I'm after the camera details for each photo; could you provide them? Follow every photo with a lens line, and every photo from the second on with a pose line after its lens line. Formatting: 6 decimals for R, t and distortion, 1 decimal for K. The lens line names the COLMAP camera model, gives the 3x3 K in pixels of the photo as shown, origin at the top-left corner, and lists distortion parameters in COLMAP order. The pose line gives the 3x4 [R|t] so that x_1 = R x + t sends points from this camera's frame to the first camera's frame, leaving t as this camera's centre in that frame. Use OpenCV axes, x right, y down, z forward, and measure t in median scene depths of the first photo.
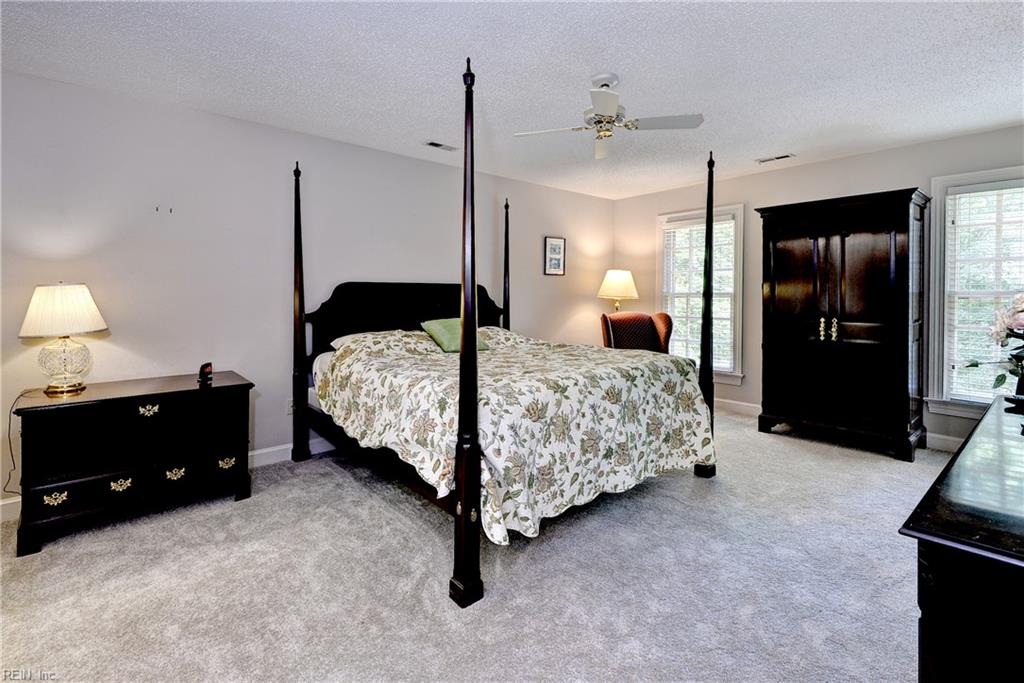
lens RADIAL K [[490.3, 0, 511.5], [0, 490.3, 301.2], [0, 0, 1]] dist [0.000499, 0.000003]
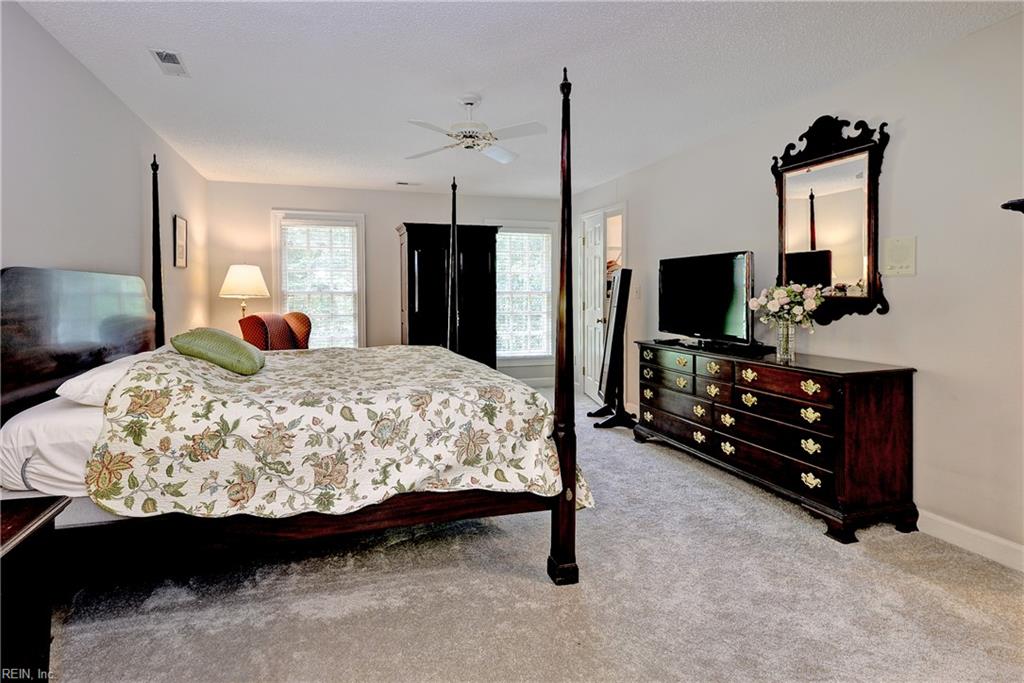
lens RADIAL K [[477.2, 0, 484.7], [0, 477.2, 307.3], [0, 0, 1]] dist [0.001565, -0.000086]
pose [[0.417051, -0.024558, 0.908551, -0.747306], [0.009472, 0.999698, 0.022674, -0.006151], [-0.908834, -0.000851, 0.417158, 0.488176]]
